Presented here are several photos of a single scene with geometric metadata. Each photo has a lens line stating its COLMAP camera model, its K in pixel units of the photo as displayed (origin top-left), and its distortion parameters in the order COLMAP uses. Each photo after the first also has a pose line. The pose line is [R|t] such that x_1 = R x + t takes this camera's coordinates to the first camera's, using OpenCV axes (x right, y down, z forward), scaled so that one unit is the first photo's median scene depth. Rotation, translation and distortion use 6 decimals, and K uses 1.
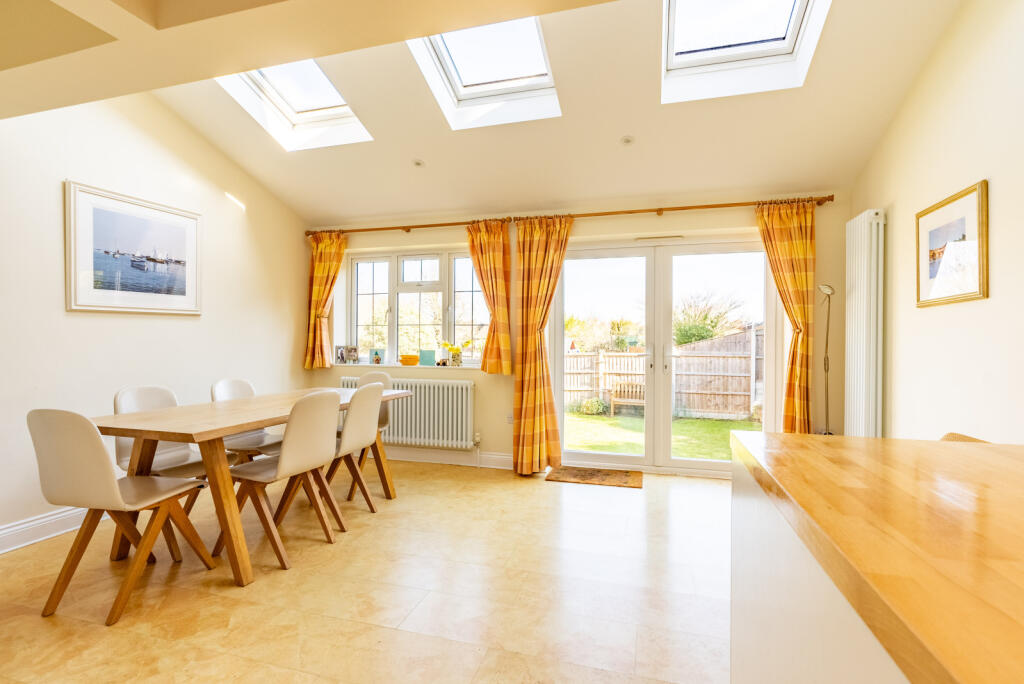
lens RADIAL K [[479.8, 0, 501.2], [0, 479.8, 341.8], [0, 0, 1]] dist [-0.038499, 0.015319]
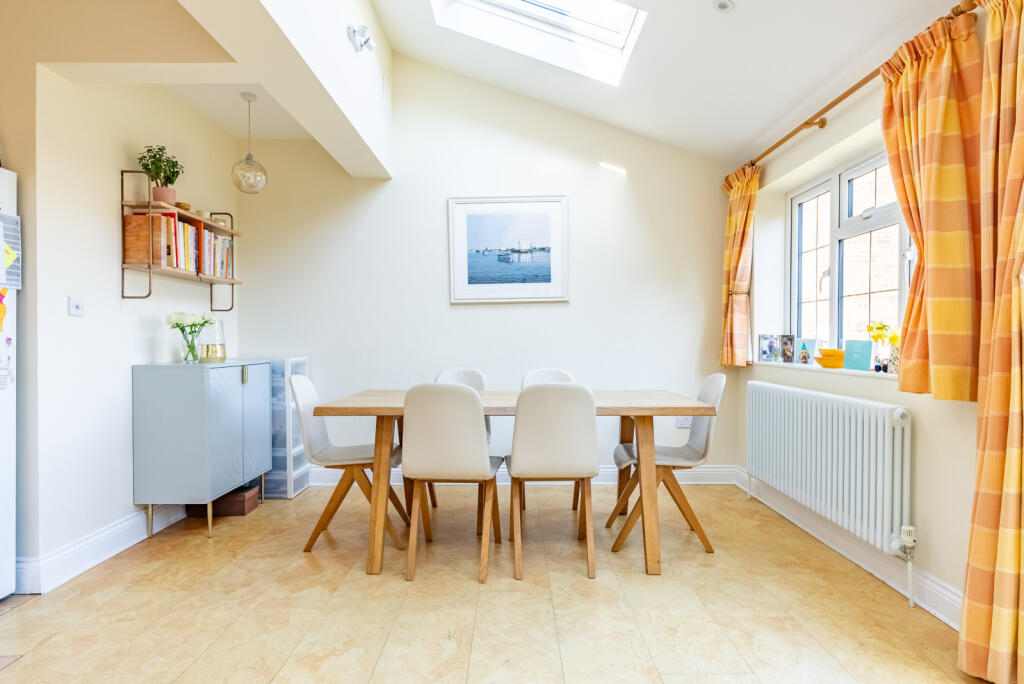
lens RADIAL K [[538.4, 0, 508.4], [0, 538.4, 340.7], [0, 0, 1]] dist [-0.008977, -0.000386]
pose [[0.294128, 0.000429, -0.955766, 0.380690], [-0.000522, 1.000000, 0.000288, 0.023361], [0.955766, 0.000415, 0.294128, 0.605548]]
